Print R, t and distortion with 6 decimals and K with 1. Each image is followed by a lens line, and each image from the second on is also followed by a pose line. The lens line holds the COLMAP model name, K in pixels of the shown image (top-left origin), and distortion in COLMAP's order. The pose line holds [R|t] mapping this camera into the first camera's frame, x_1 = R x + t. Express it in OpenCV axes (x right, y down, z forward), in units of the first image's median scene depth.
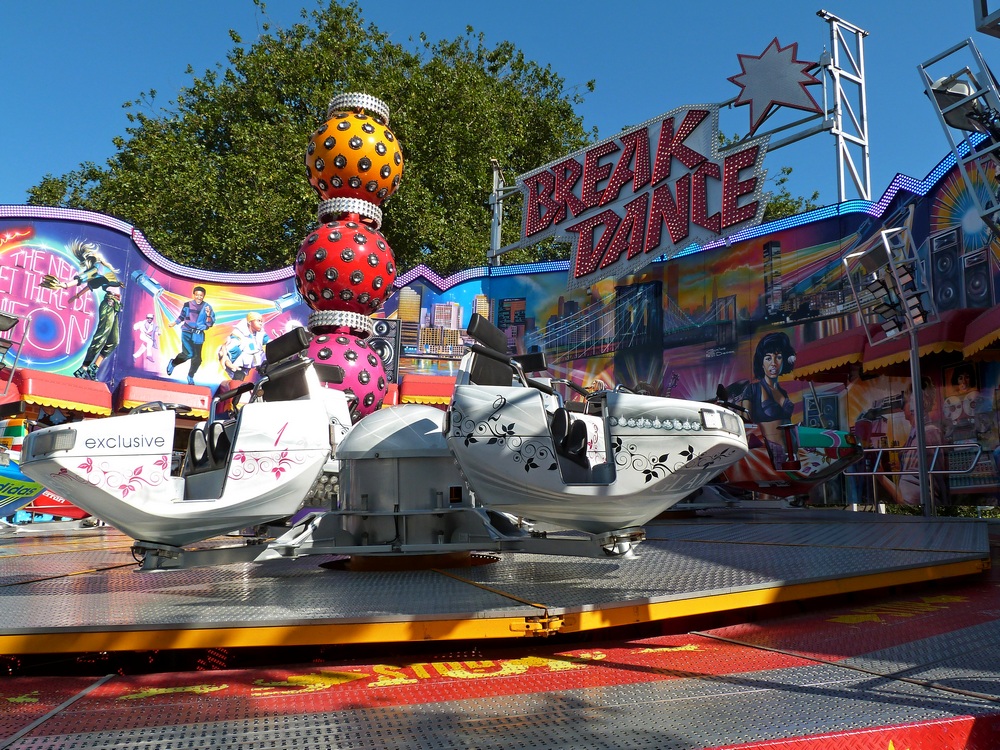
lens RADIAL K [[954.6, 0, 500.8], [0, 954.6, 372.2], [0, 0, 1]] dist [-0.004826, 0.000000]
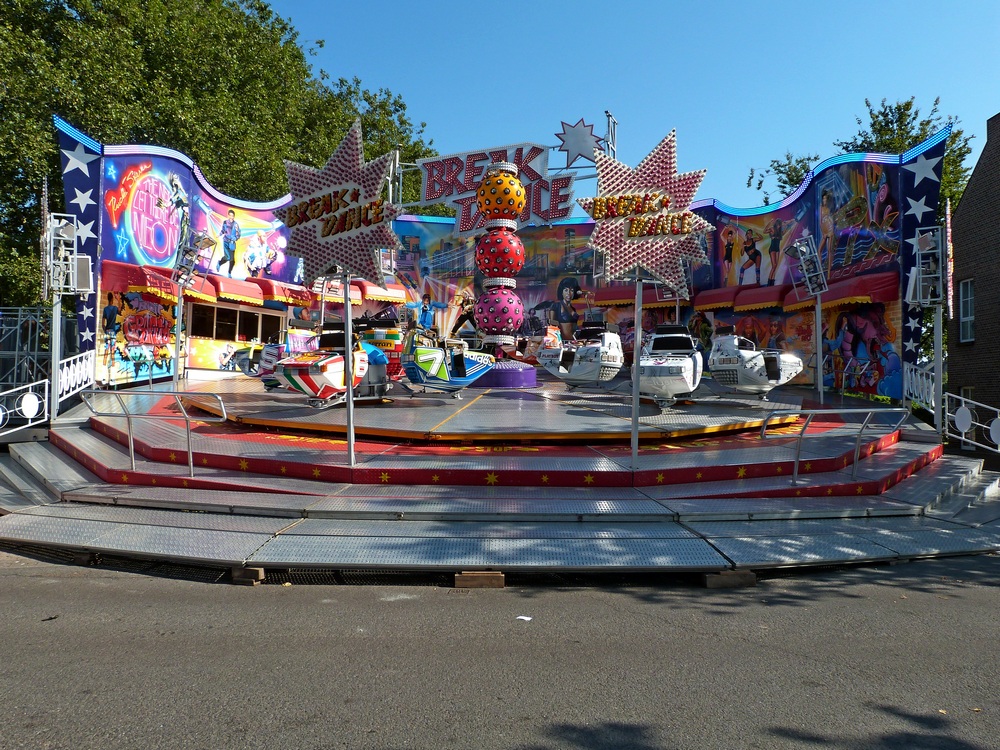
lens RADIAL K [[748.3, 0, 498.7], [0, 748.3, 377.4], [0, 0, 1]] dist [-0.006175, -0.001633]
pose [[0.833343, -0.004166, 0.552741, -0.639626], [-0.100748, 0.982077, 0.159296, -0.065277], [-0.543497, -0.188436, 0.817987, -0.200810]]
